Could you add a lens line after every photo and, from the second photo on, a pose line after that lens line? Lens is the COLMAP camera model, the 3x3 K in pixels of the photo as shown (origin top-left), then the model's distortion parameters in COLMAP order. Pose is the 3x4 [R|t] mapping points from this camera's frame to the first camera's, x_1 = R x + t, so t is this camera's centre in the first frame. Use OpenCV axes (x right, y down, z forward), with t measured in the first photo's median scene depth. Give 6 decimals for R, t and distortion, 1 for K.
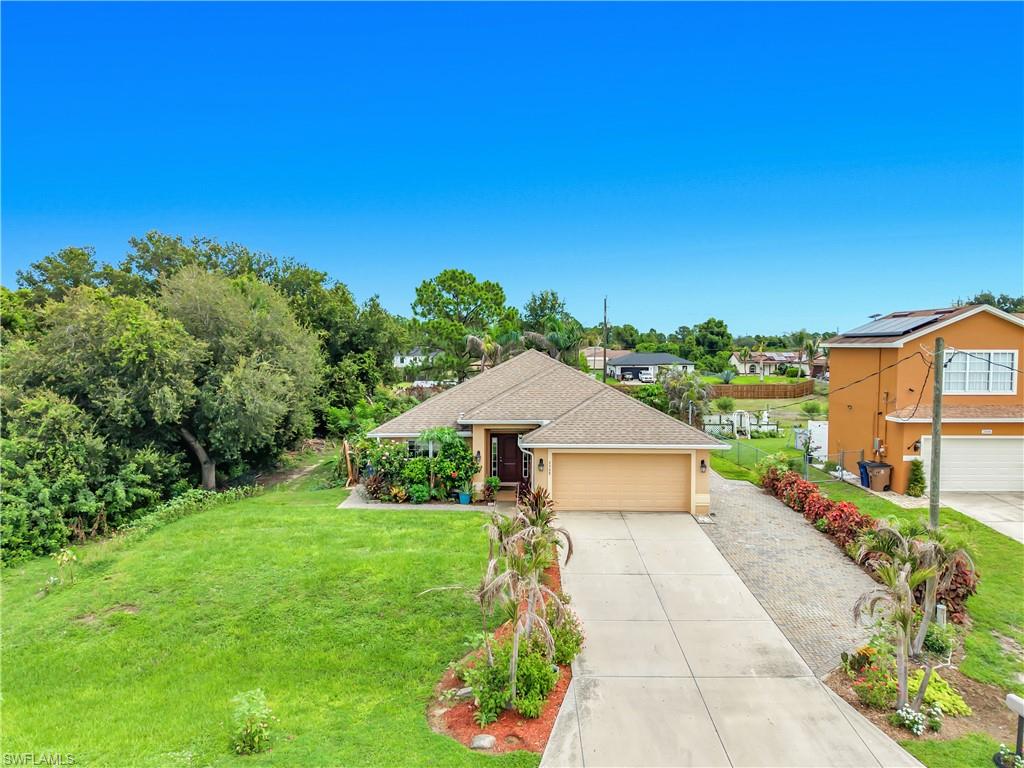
lens RADIAL K [[698.3, 0, 512.0], [0, 698.3, 384.0], [0, 0, 1]] dist [0.039249, -0.066413]
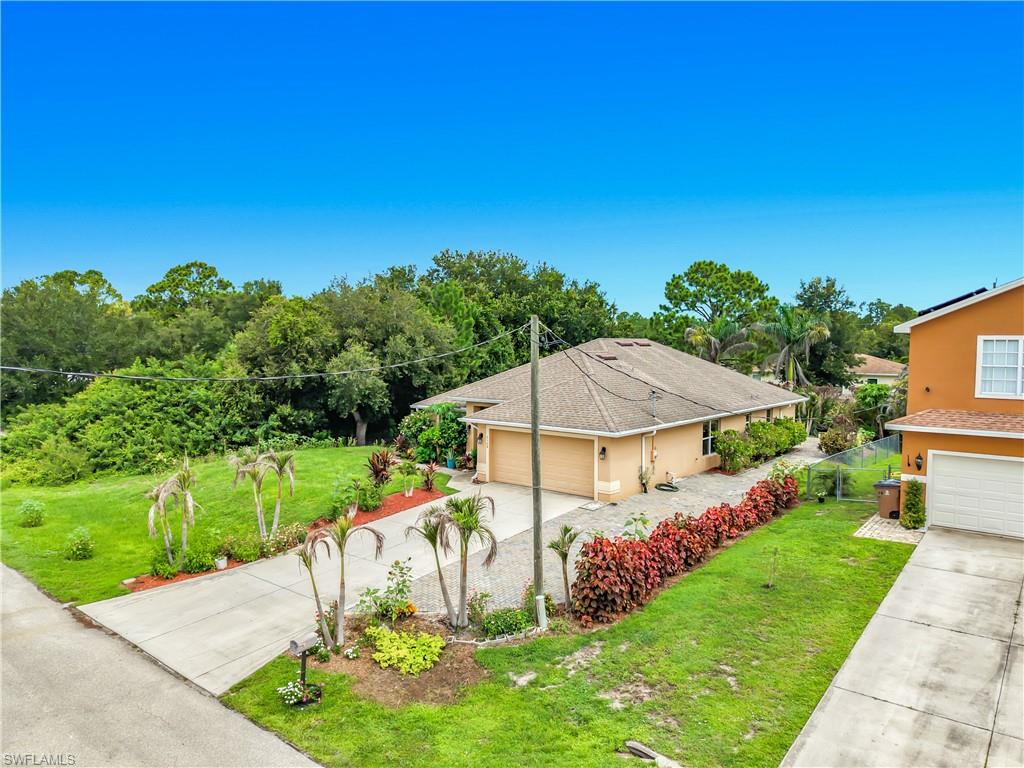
lens RADIAL K [[698.3, 0, 512.0], [0, 698.3, 384.0], [0, 0, 1]] dist [0.039249, -0.066413]
pose [[0.785727, 0.038897, -0.617349, 0.758908], [-0.038035, 0.999171, 0.014546, 0.010151], [0.617402, 0.012051, 0.786555, 0.145247]]
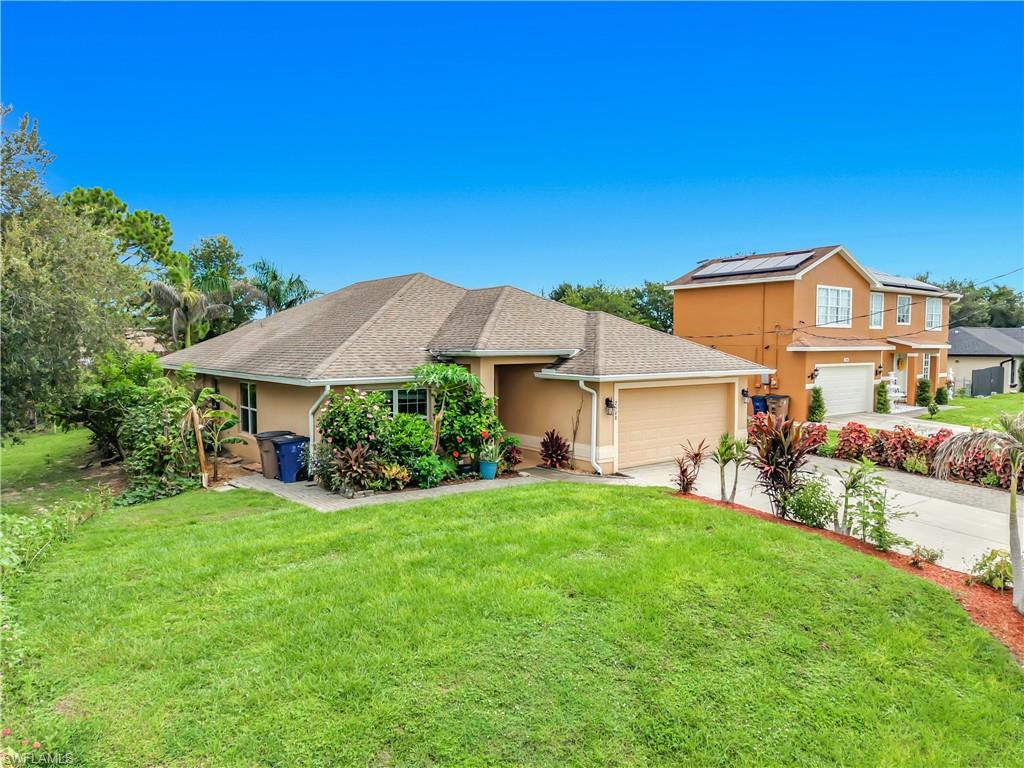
lens RADIAL K [[698.3, 0, 512.0], [0, 698.3, 384.0], [0, 0, 1]] dist [0.039249, -0.066413]
pose [[0.782934, -0.036023, 0.621061, -0.465014], [0.036055, 0.999272, 0.012508, 0.079931], [-0.621059, 0.012600, 0.783663, 0.499713]]
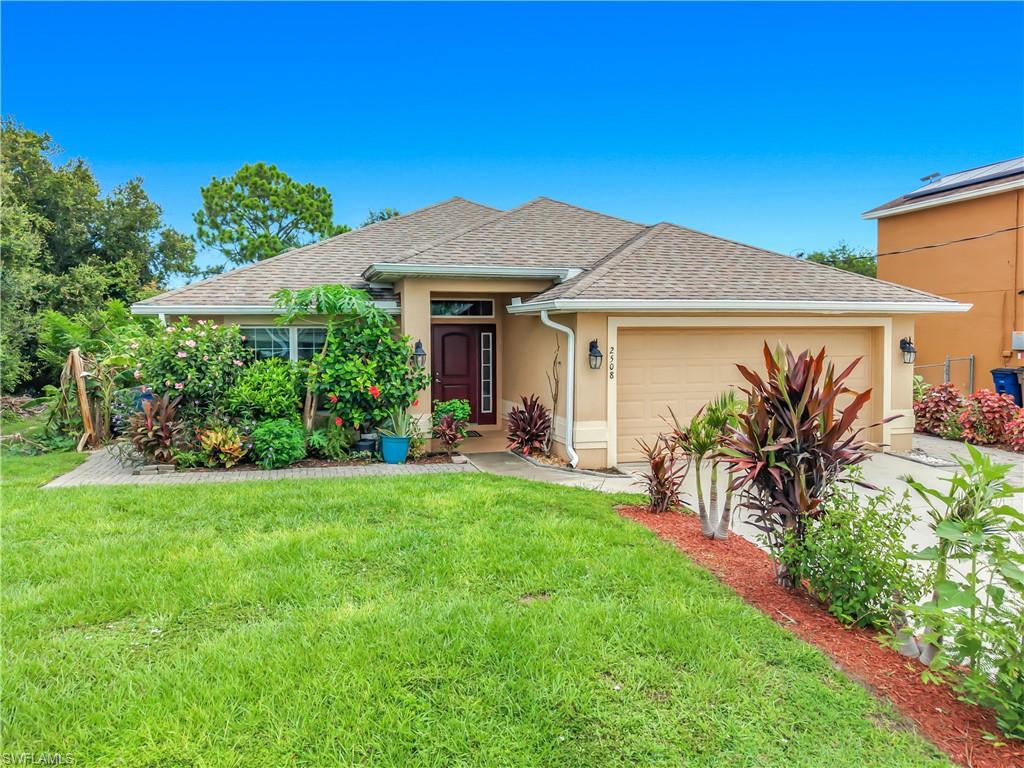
lens RADIAL K [[709.9, 0, 504.8], [0, 709.9, 359.5], [0, 0, 1]] dist [0.016344, -0.002578]
pose [[0.957902, -0.011430, 0.286869, -0.130573], [0.018776, 0.999562, -0.022868, 0.125763], [-0.286482, 0.027292, 0.957697, 0.596760]]
